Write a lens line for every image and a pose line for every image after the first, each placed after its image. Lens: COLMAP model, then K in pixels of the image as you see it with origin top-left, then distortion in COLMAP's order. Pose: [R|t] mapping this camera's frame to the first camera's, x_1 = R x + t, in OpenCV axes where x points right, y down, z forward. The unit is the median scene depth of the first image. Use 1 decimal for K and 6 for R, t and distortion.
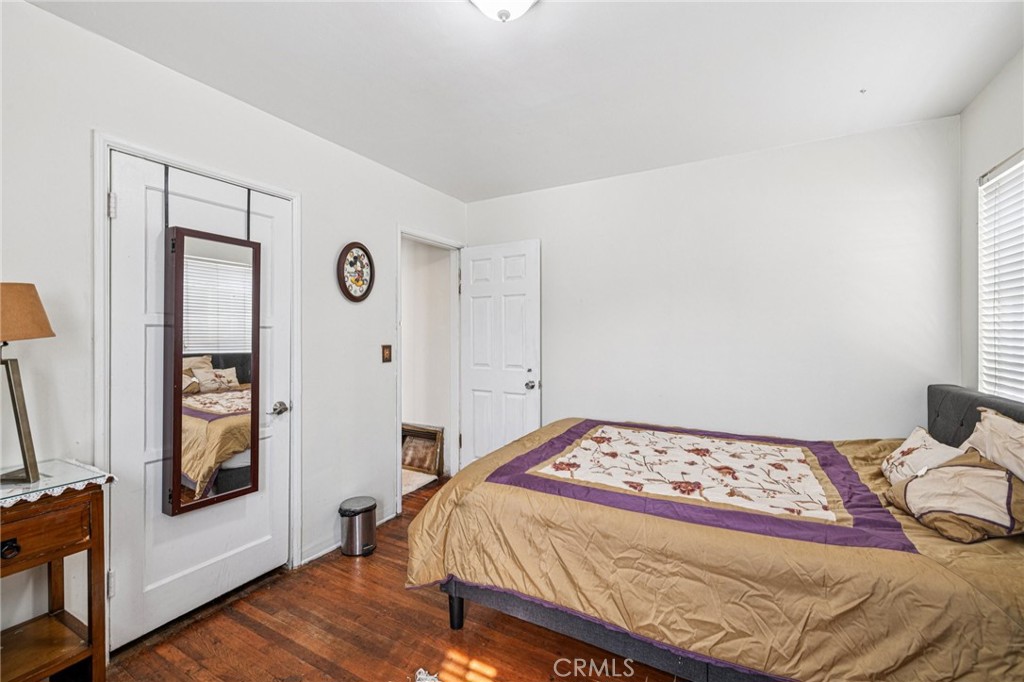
lens RADIAL K [[427.0, 0, 515.1], [0, 427.0, 332.6], [0, 0, 1]] dist [0.002829, -0.000053]
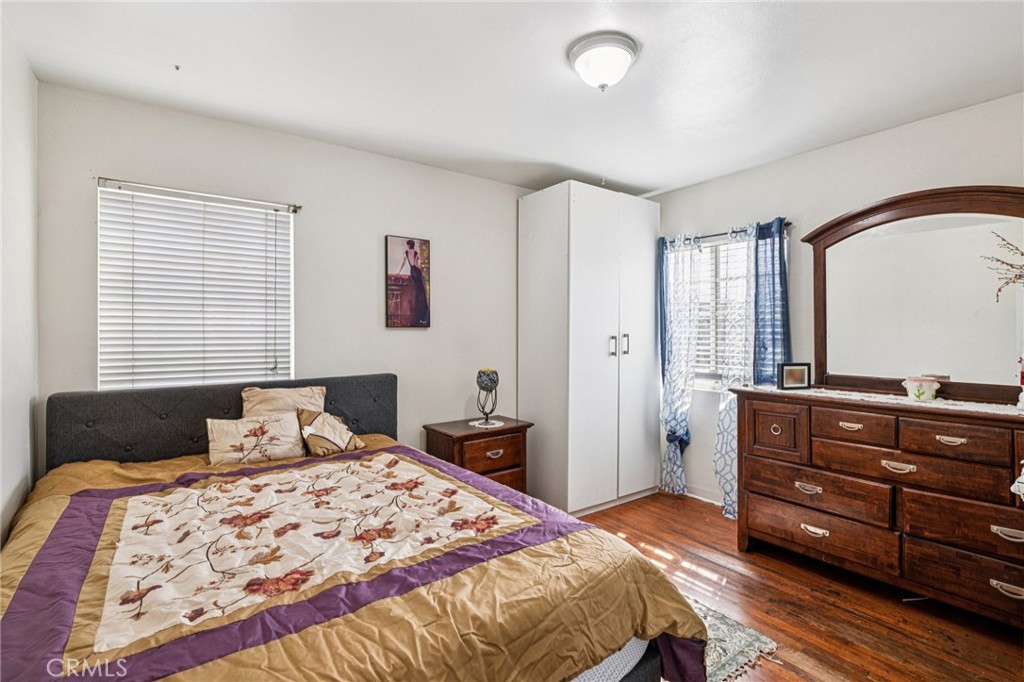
lens RADIAL K [[467.0, 0, 521.2], [0, 467.0, 330.8], [0, 0, 1]] dist [-0.001915, -0.000002]
pose [[-0.904403, 0.000945, 0.426679, -0.301978], [0.000998, 0.999999, -0.000099, -0.006765], [-0.426679, 0.000336, -0.904403, 1.795707]]
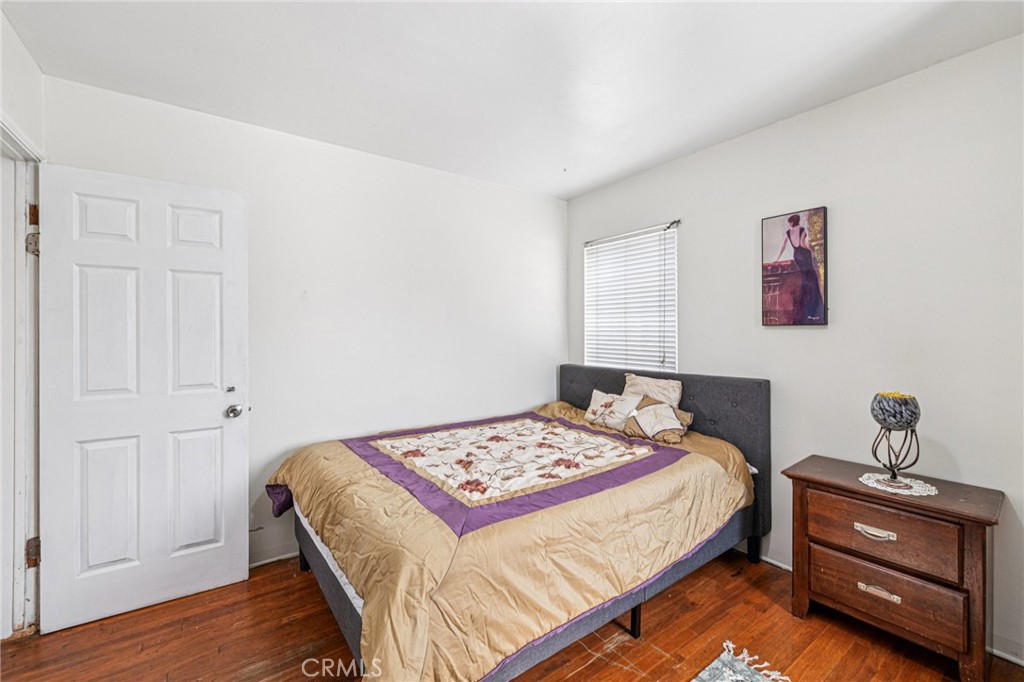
lens RADIAL K [[427.0, 0, 515.1], [0, 427.0, 332.6], [0, 0, 1]] dist [0.002829, -0.000053]
pose [[0.428826, 0.001049, 0.903386, -0.680537], [-0.000684, 0.999999, -0.000836, 0.002251], [-0.903387, -0.000260, 0.428827, 0.594340]]
